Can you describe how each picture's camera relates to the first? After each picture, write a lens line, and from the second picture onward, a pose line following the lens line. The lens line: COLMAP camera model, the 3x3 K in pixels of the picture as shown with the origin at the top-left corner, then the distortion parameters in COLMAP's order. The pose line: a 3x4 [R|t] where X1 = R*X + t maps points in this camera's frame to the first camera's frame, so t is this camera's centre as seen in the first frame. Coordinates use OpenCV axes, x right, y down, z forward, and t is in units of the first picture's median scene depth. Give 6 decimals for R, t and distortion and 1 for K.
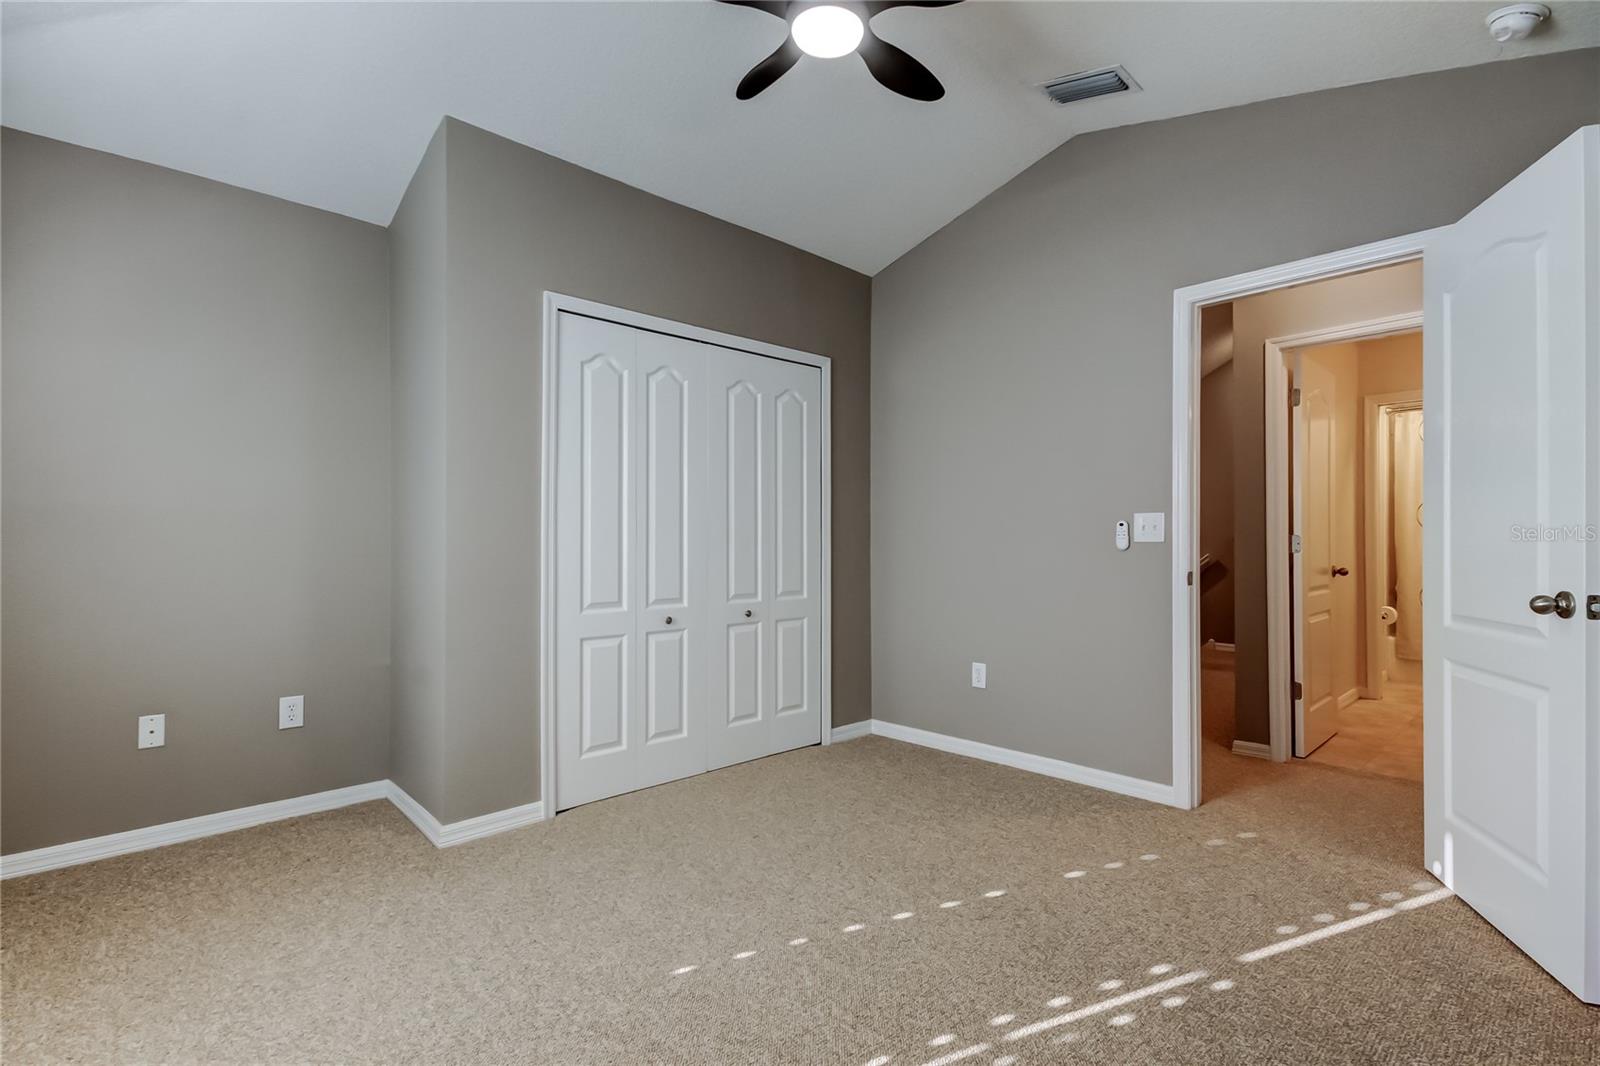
lens RADIAL K [[725.0, 0, 798.4], [0, 725.0, 542.3], [0, 0, 1]] dist [0.001961, 0.000325]
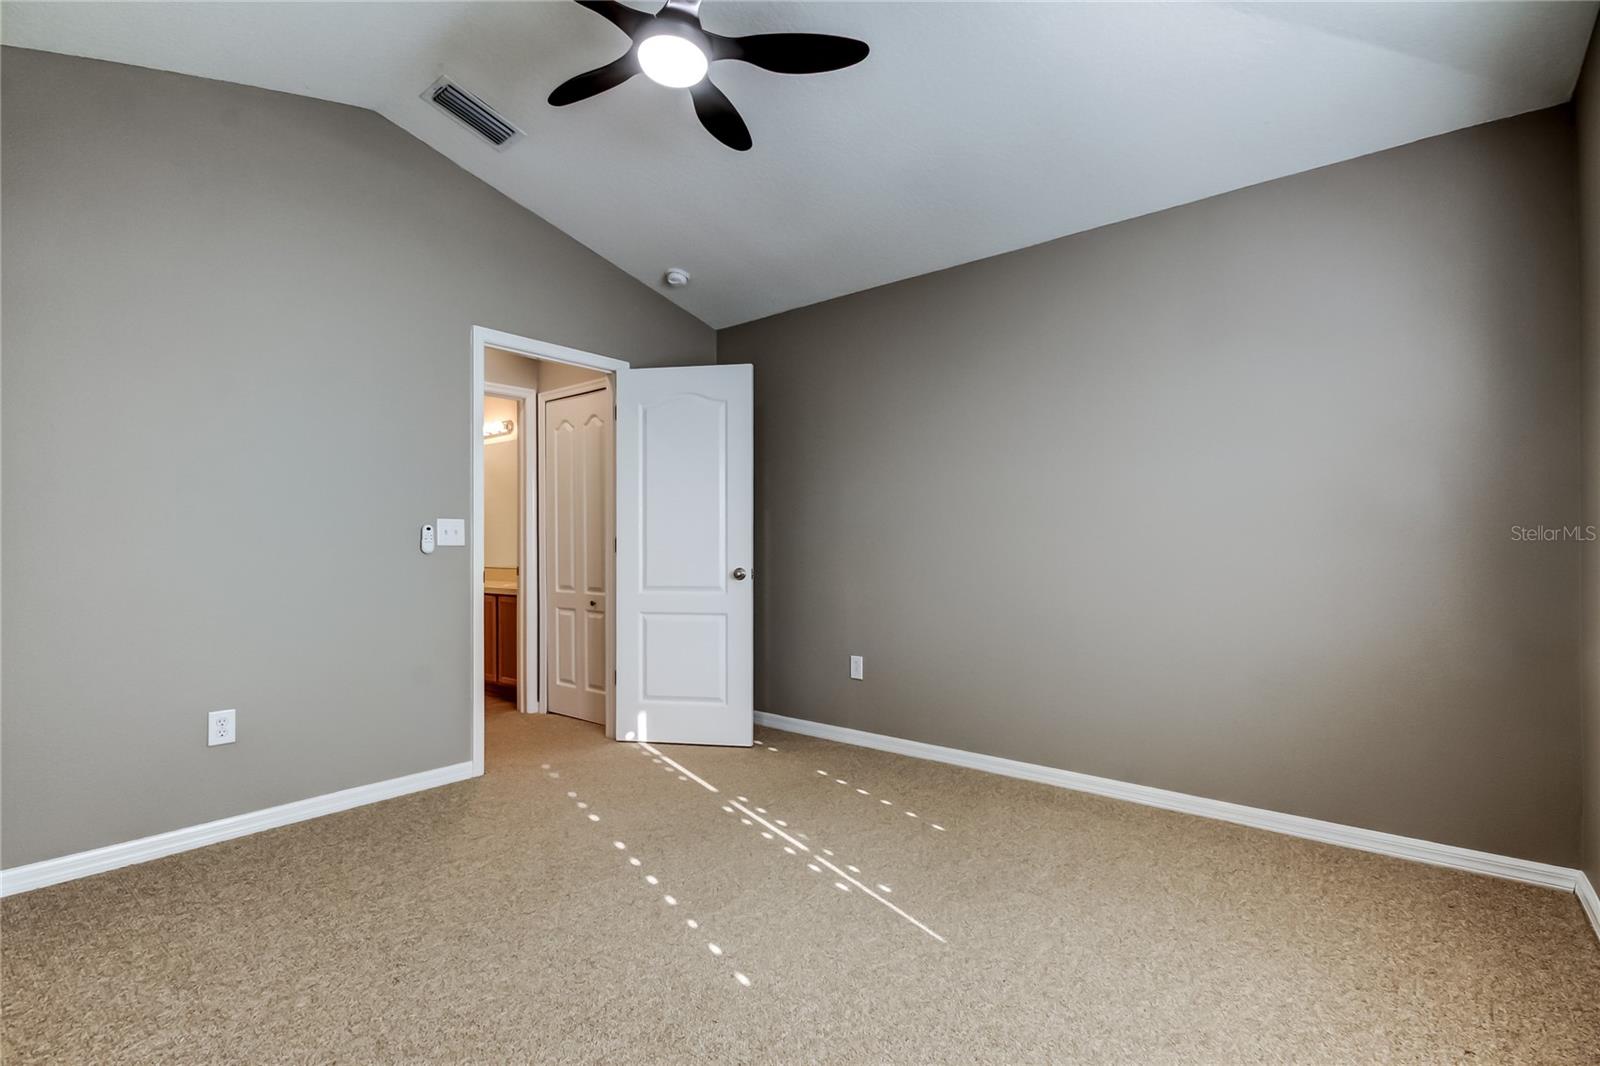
lens RADIAL K [[738.5, 0, 797.3], [0, 738.5, 547.7], [0, 0, 1]] dist [0.010885, -0.001149]
pose [[-0.116767, -0.001379, 0.993158, -0.759303], [0.002201, 0.999996, 0.001647, 0.002057], [-0.993157, 0.002379, -0.116763, 0.681726]]
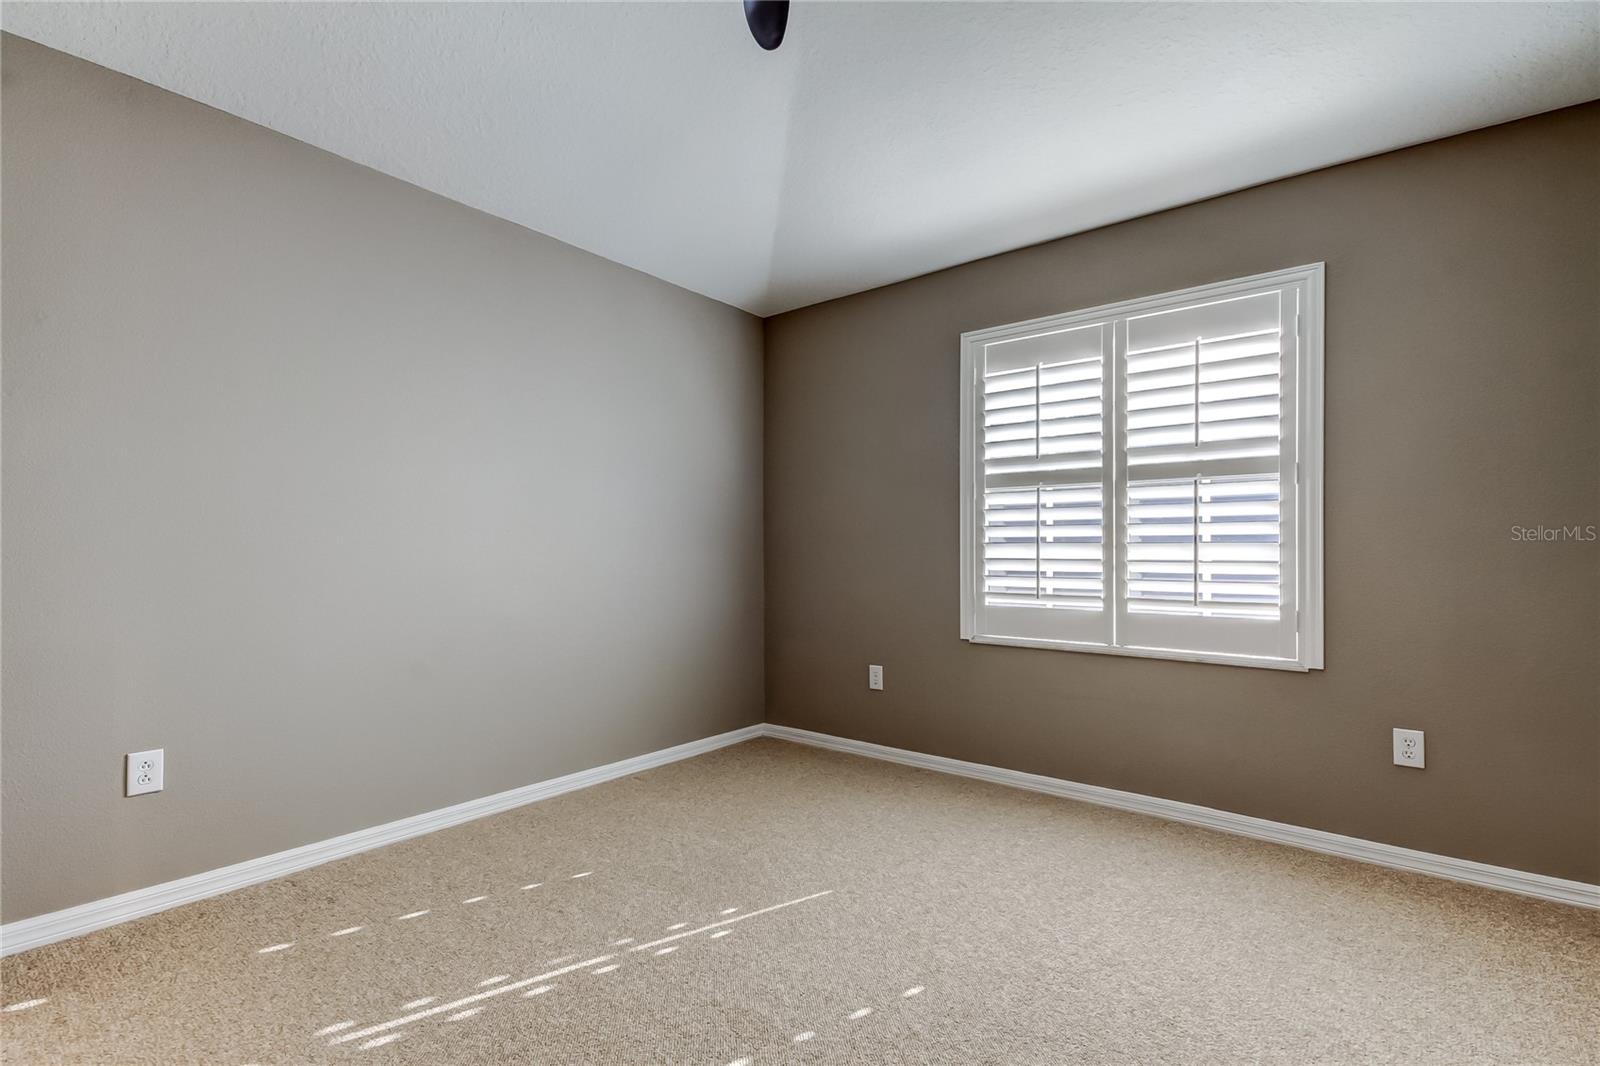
lens RADIAL K [[738.5, 0, 797.3], [0, 738.5, 547.7], [0, 0, 1]] dist [0.010885, -0.001149]
pose [[-0.990221, -0.003052, -0.139476, 0.087106], [-0.001783, 0.999956, -0.009218, 0.007833], [0.139498, -0.008879, -0.990183, 1.276657]]
